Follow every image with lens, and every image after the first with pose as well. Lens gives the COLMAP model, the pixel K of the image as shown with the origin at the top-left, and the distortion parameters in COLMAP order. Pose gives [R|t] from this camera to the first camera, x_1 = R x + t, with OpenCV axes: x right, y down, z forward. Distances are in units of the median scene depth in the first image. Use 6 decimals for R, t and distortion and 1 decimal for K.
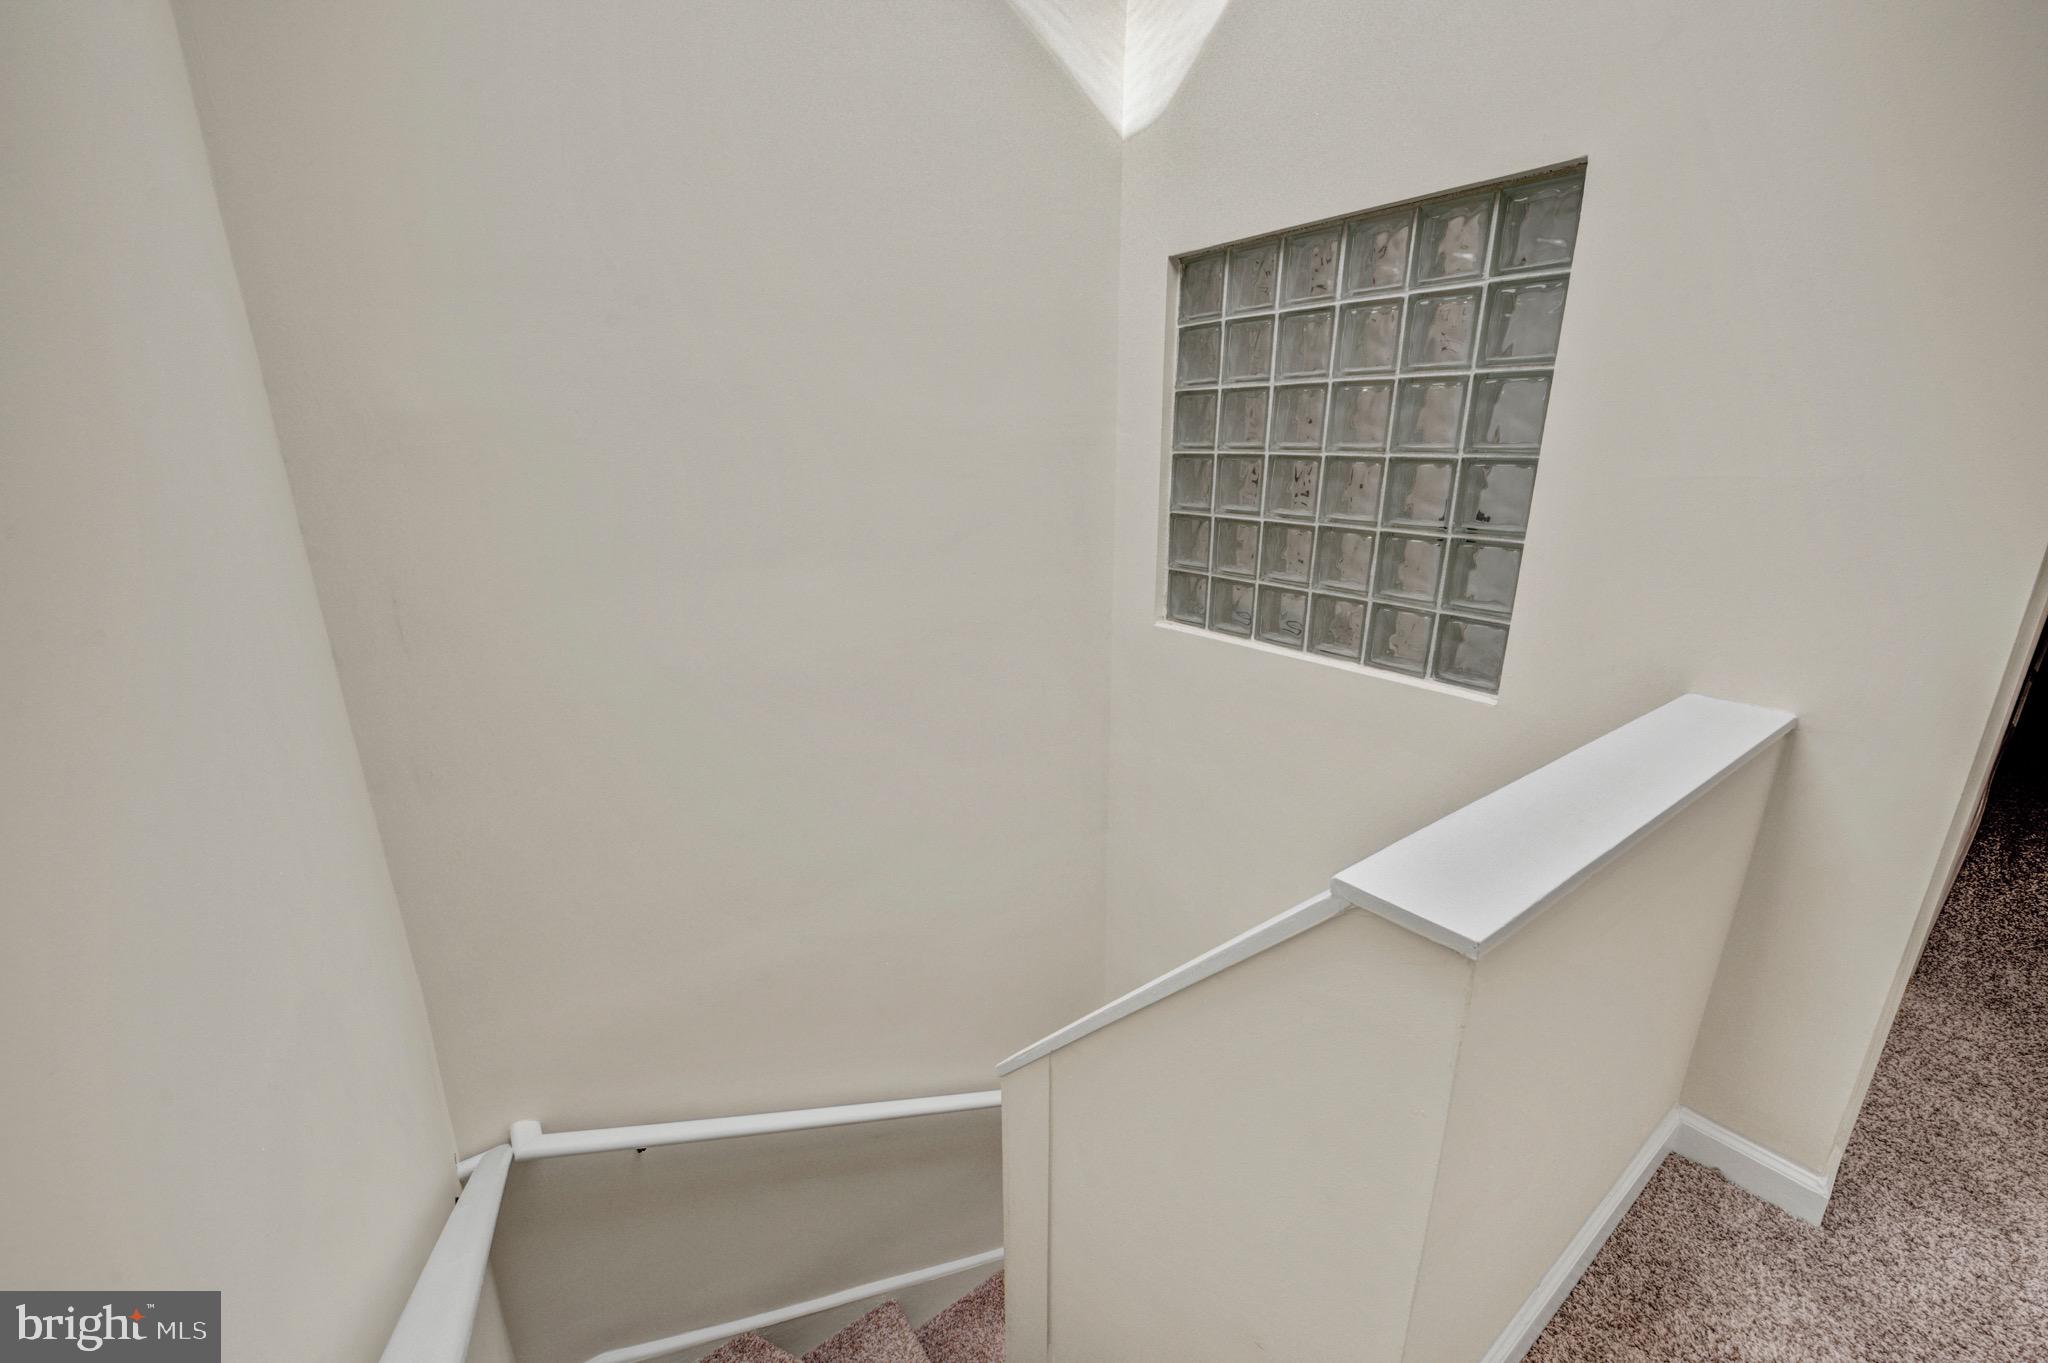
lens RADIAL K [[803.2, 0, 1024.0], [0, 803.2, 681.5], [0, 0, 1]] dist [-0.001941, -0.000640]
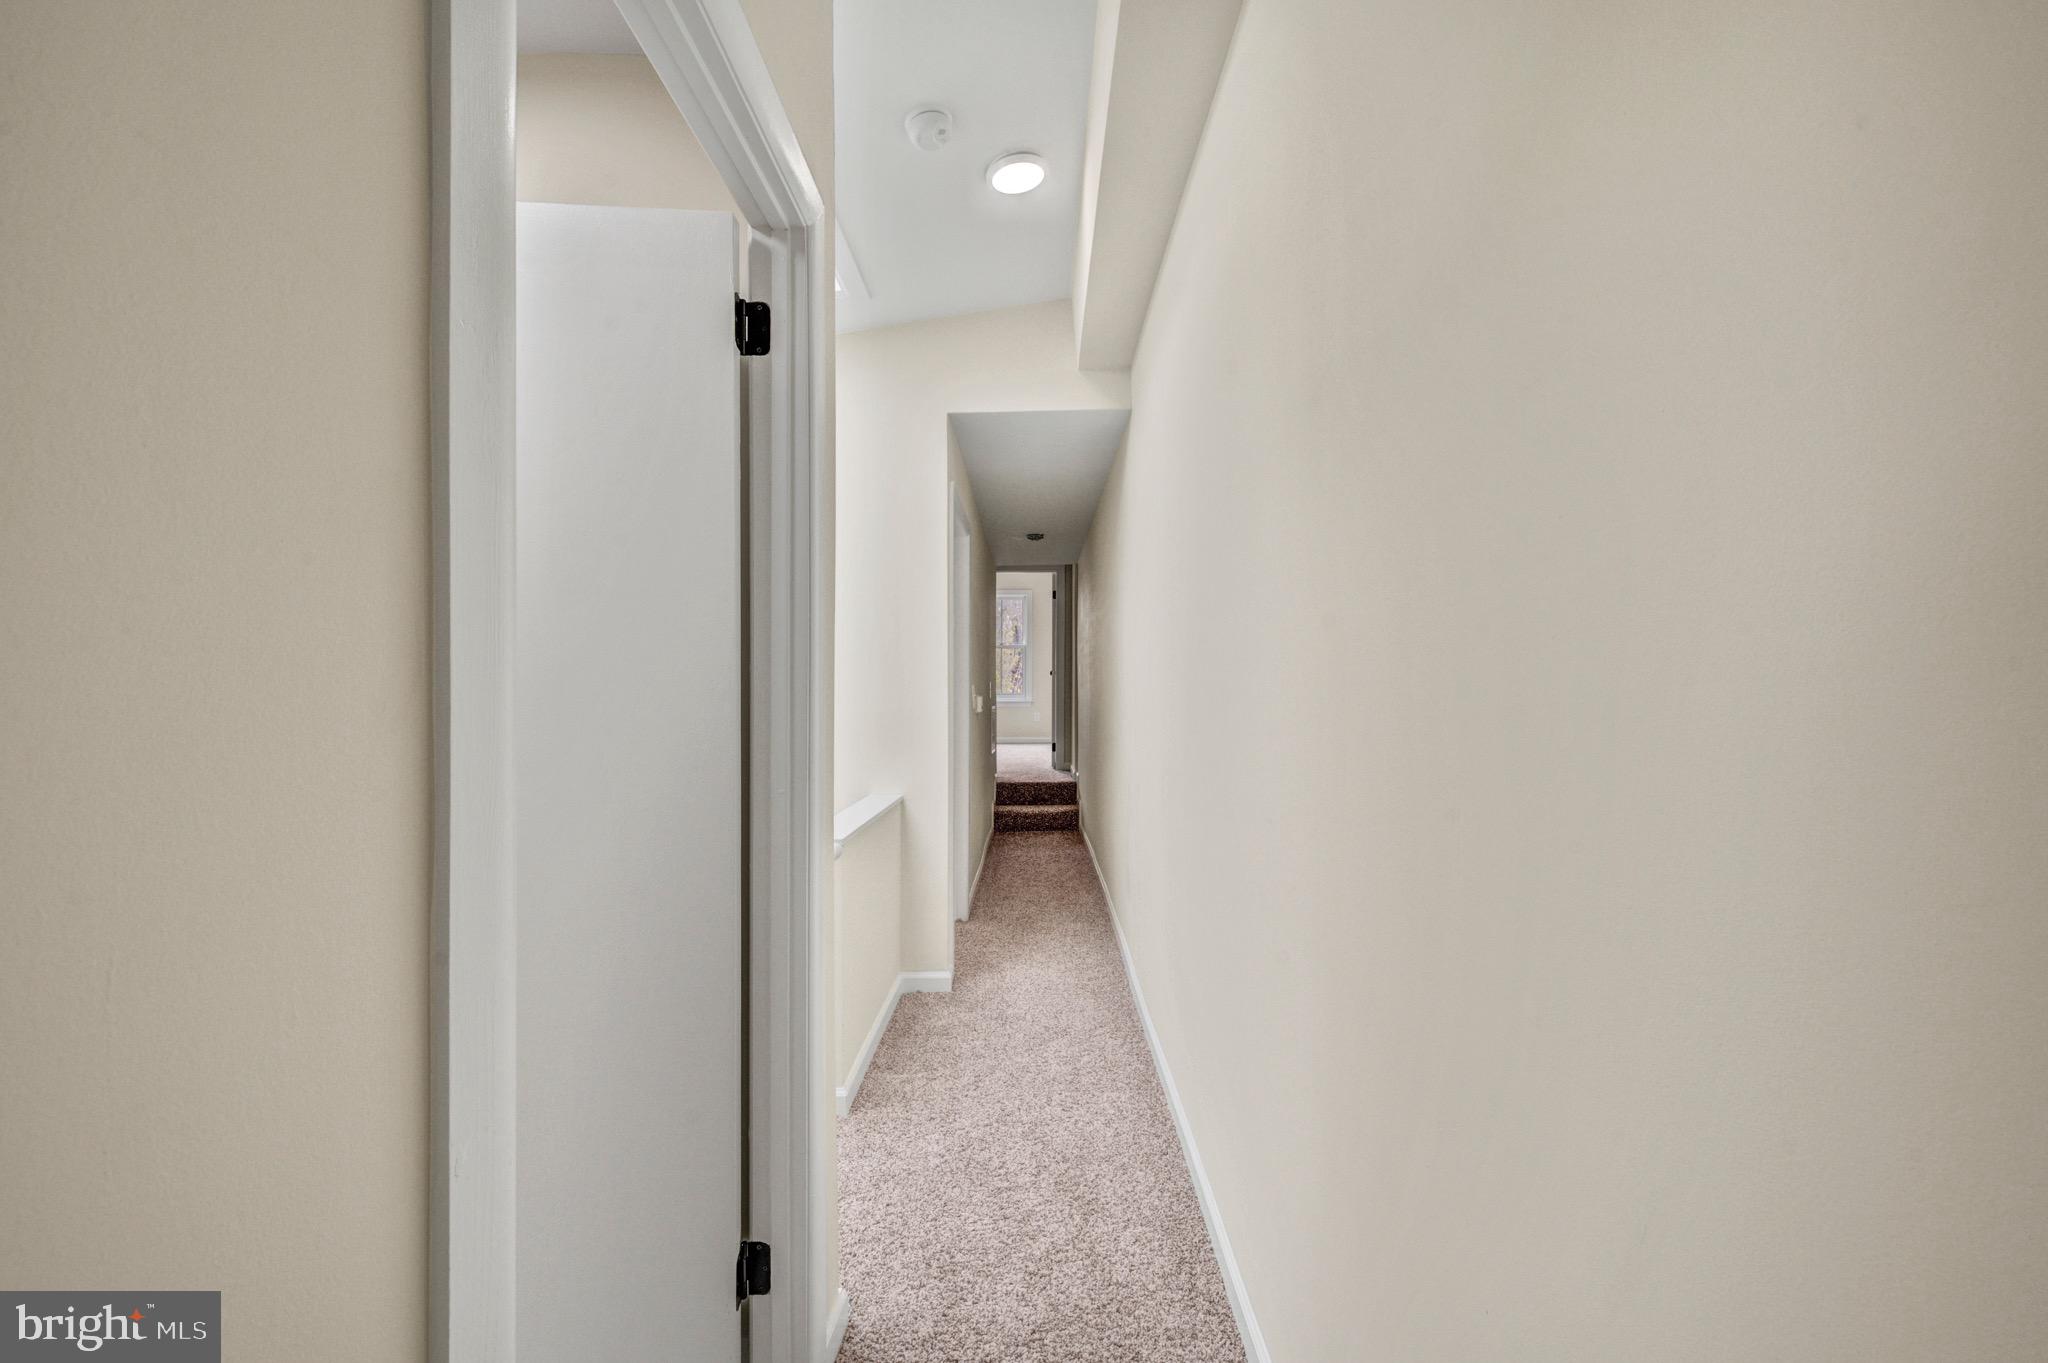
lens RADIAL K [[803.2, 0, 1024.0], [0, 803.2, 681.5], [0, 0, 1]] dist [-0.001941, -0.000640]
pose [[0.598935, 0.002664, 0.800793, -0.748746], [0.229833, 0.957352, -0.175083, 0.229712], [-0.767107, 0.288912, 0.572780, -0.757947]]
